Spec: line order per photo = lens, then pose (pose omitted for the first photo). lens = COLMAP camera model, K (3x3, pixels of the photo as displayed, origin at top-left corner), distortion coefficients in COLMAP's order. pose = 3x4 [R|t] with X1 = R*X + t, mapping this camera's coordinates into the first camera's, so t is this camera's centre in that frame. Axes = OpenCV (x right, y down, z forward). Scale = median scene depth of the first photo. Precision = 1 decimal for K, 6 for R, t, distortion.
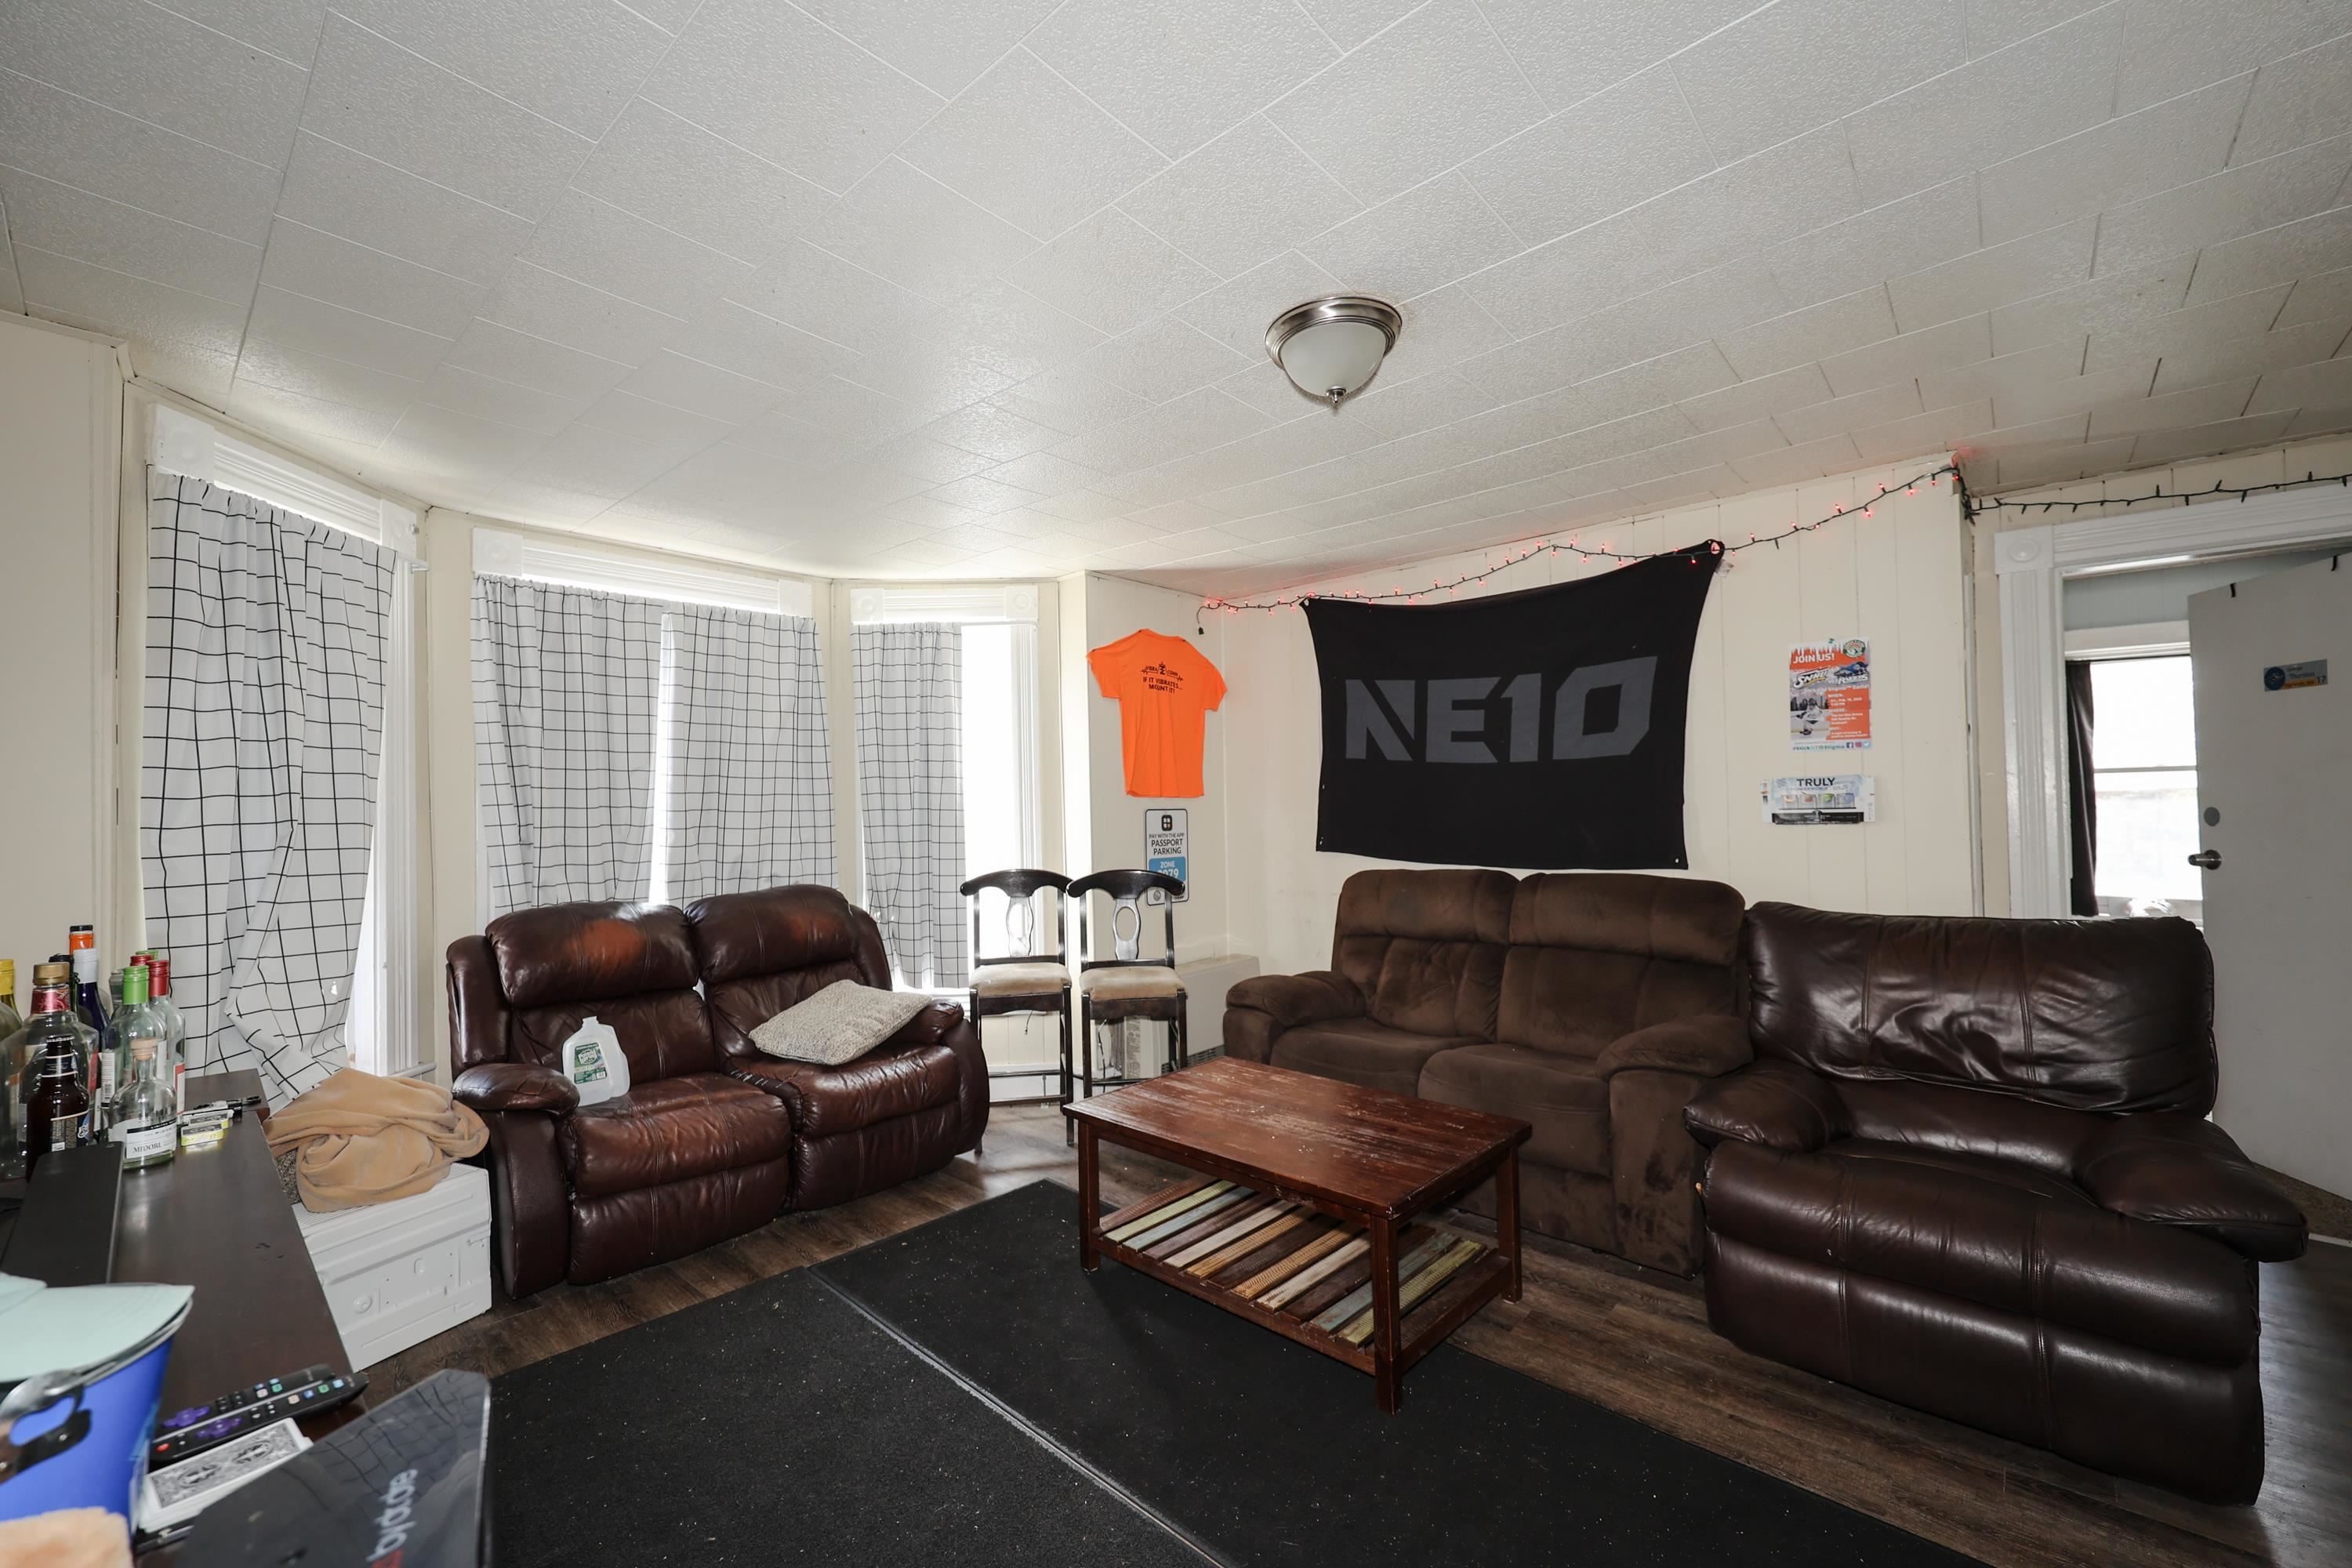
lens RADIAL K [[959.6, 0, 1186.6], [0, 959.6, 786.8], [0, 0, 1]] dist [0.000181, -0.000163]
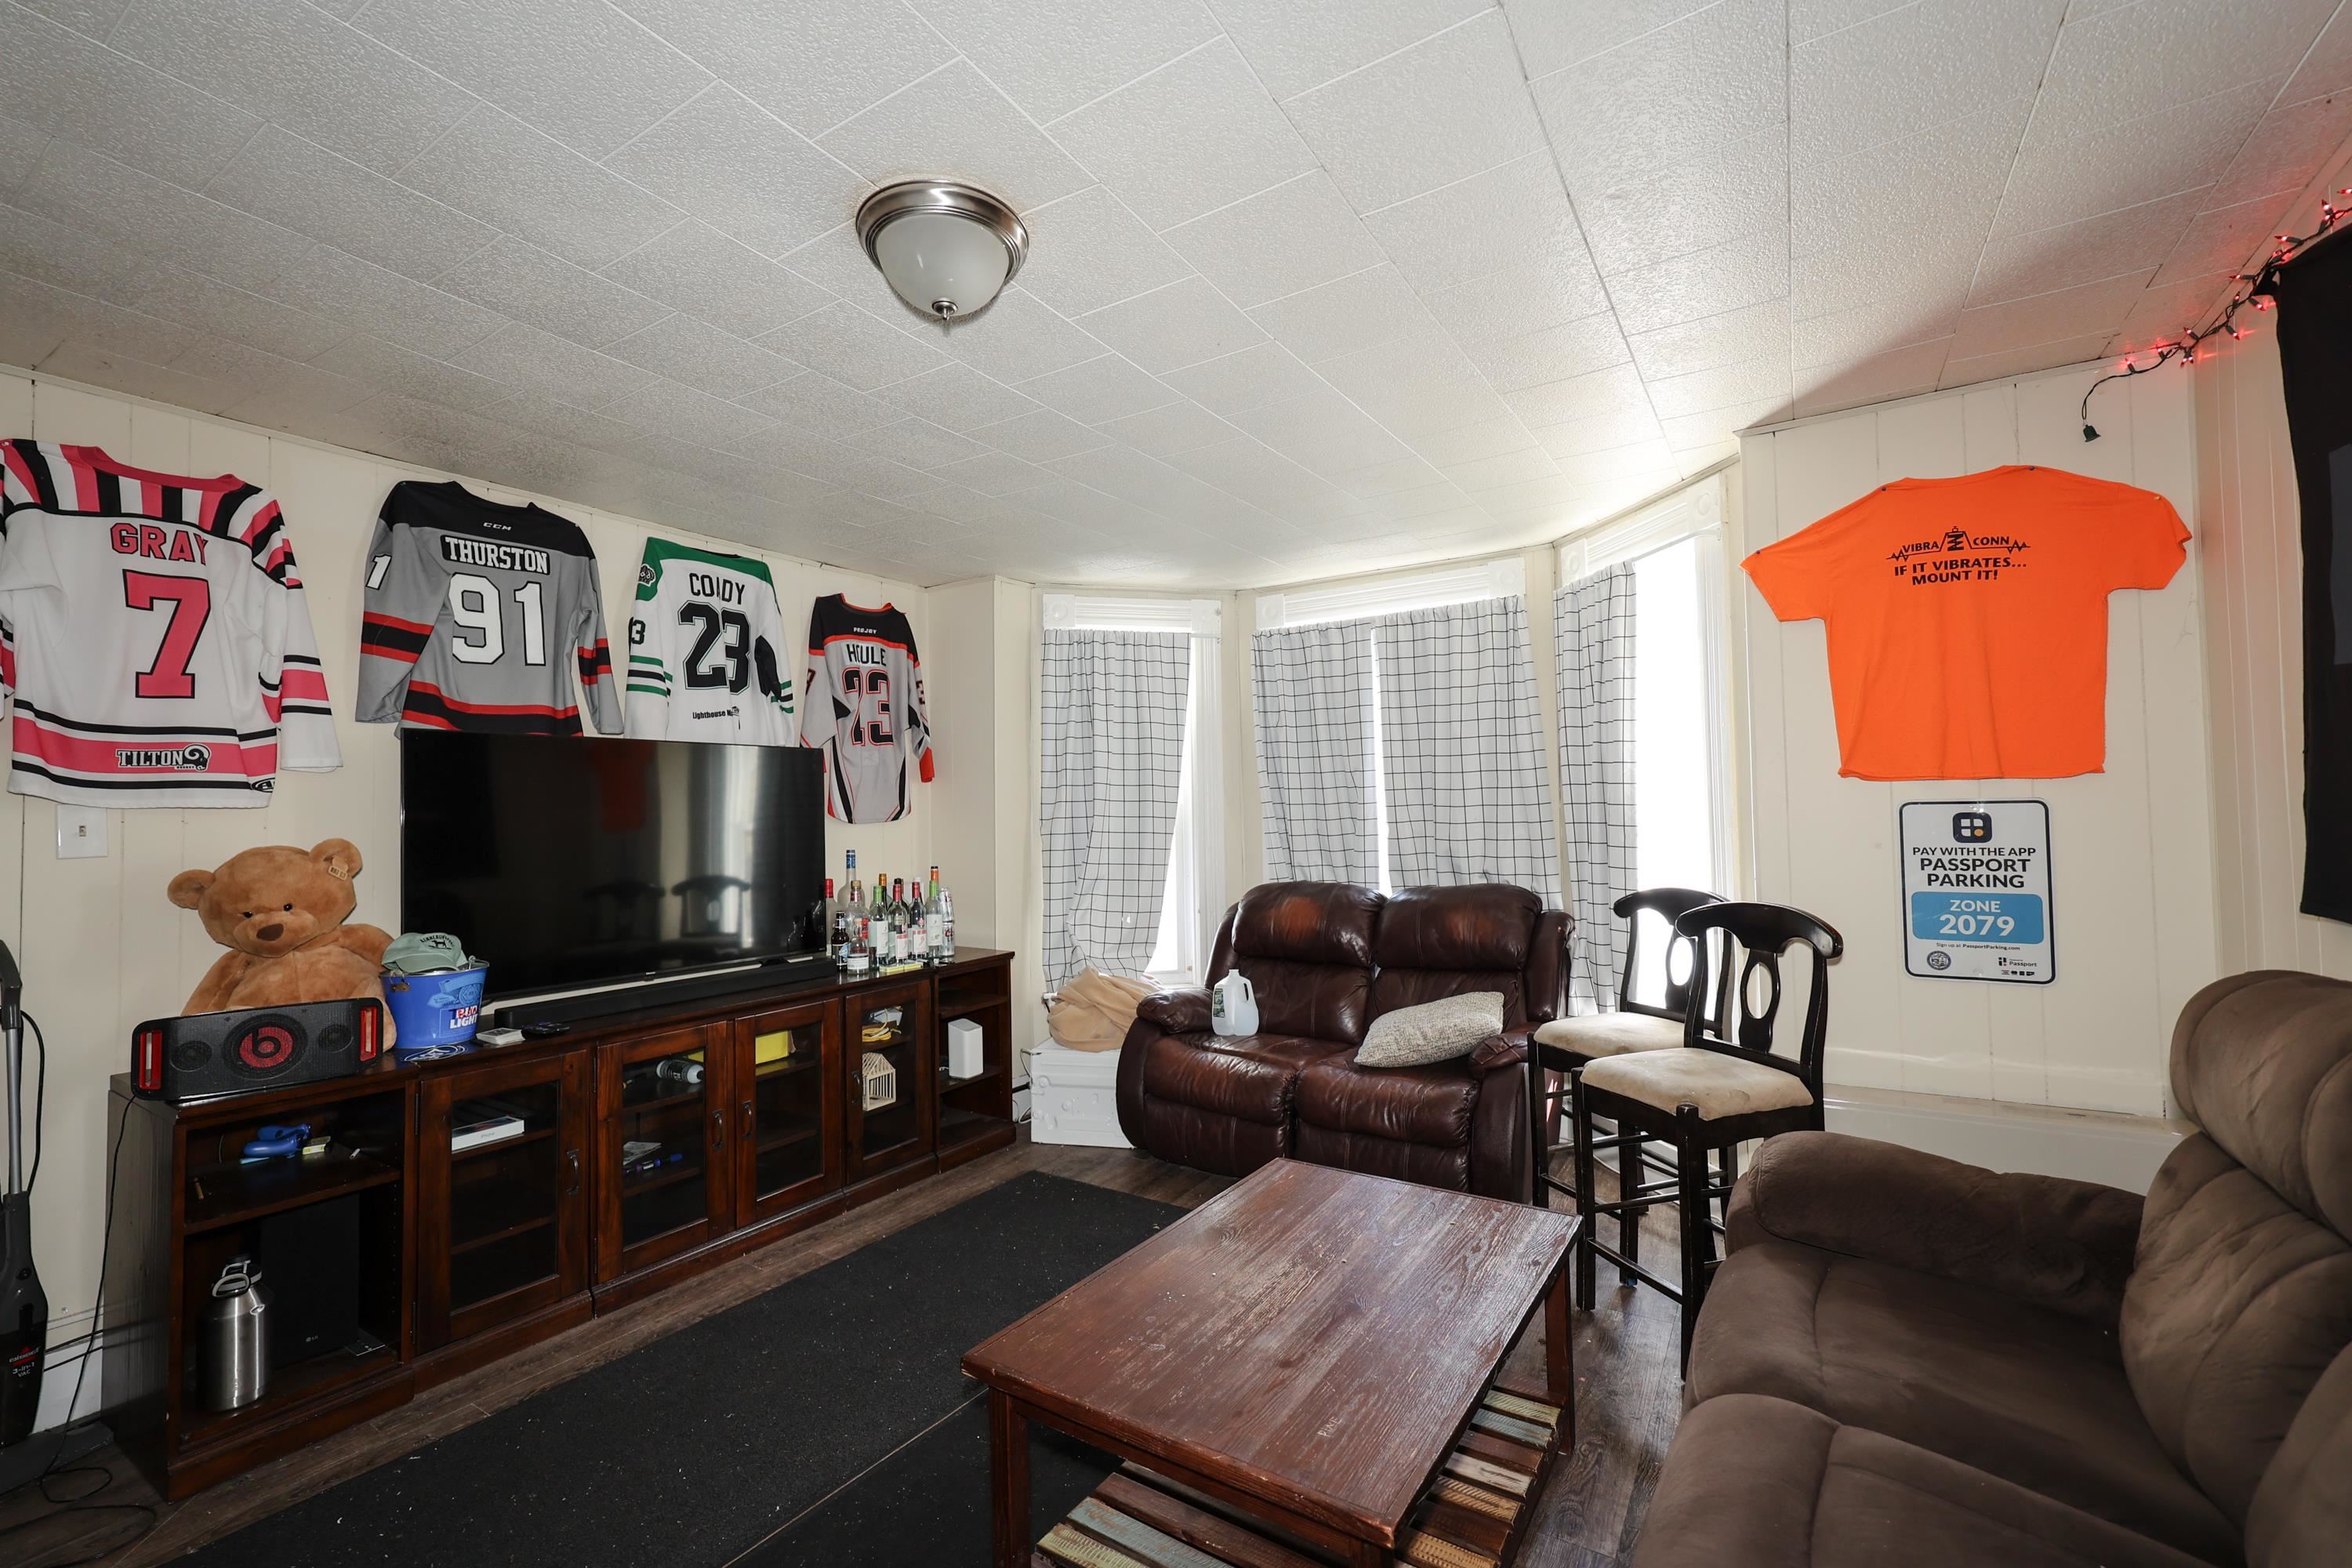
lens RADIAL K [[1008.0, 0, 1176.0], [0, 1008.0, 784.0], [0, 0, 1]] dist [-0.001129, -0.000233]
pose [[0.149197, -0.017037, -0.988661, 0.509404], [0.039329, 0.999163, -0.011283, 0.002877], [0.988025, -0.037199, 0.149742, 0.527752]]
